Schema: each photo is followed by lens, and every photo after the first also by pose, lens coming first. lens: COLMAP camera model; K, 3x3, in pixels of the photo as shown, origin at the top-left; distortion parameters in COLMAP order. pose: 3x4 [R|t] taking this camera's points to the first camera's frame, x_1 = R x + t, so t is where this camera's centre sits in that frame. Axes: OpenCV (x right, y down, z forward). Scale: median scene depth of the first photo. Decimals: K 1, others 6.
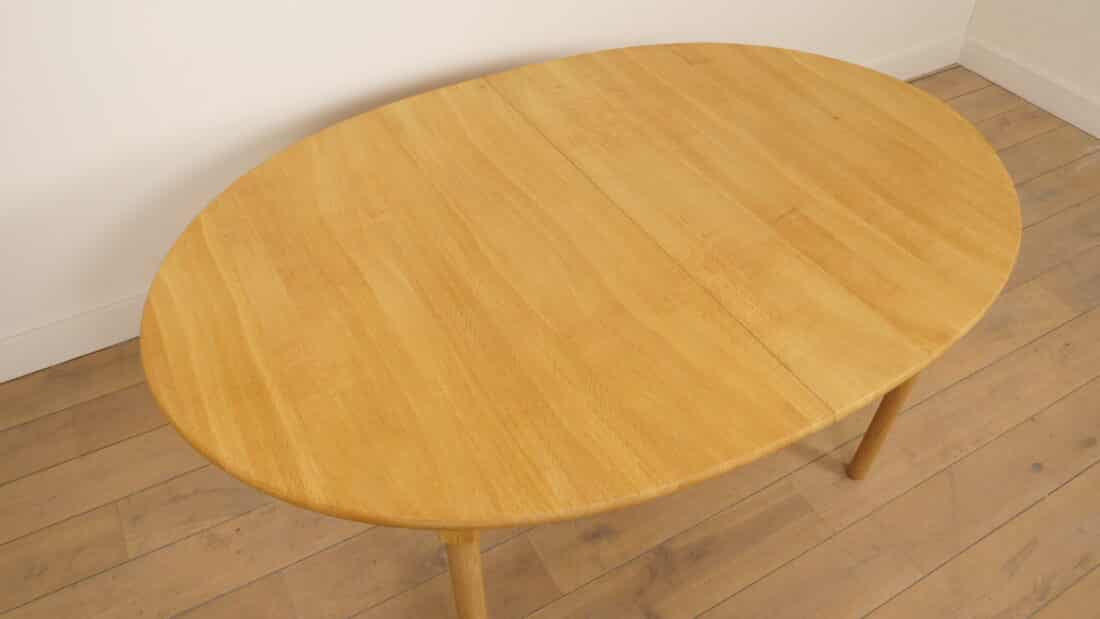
lens RADIAL K [[855.1, 0, 550.0], [0, 855.1, 309.5], [0, 0, 1]] dist [-0.022497, 0.001732]
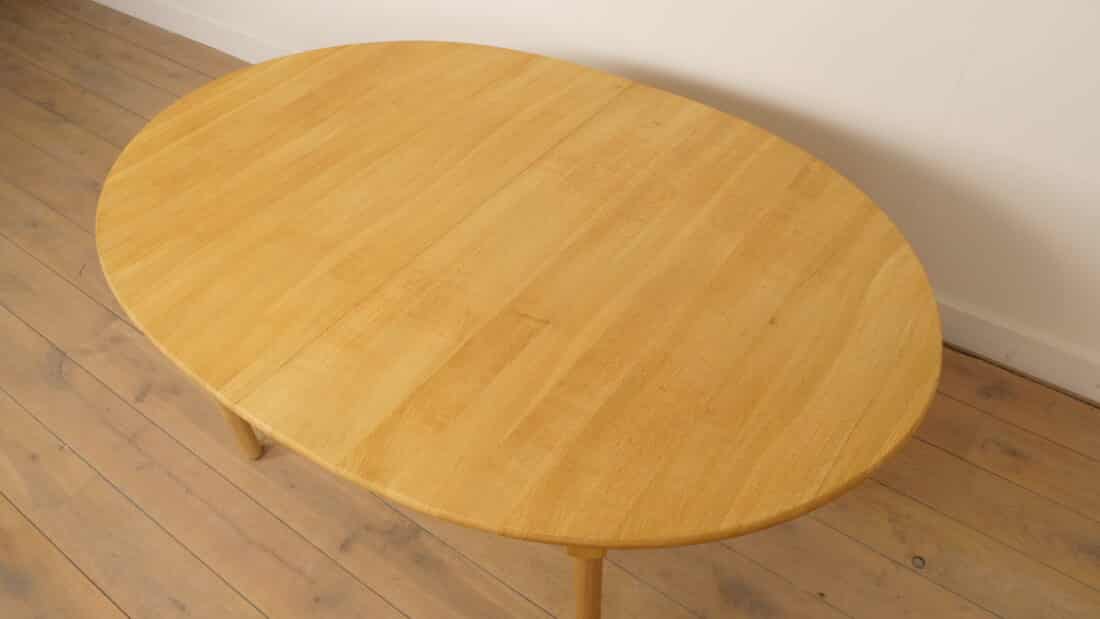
lens RADIAL K [[855.1, 0, 550.0], [0, 855.1, 309.5], [0, 0, 1]] dist [-0.022497, 0.001732]
pose [[0.382833, 0.610535, -0.693315, 0.957514], [-0.586367, 0.740523, 0.328329, -0.450219], [0.713872, 0.280841, 0.641494, 0.484378]]
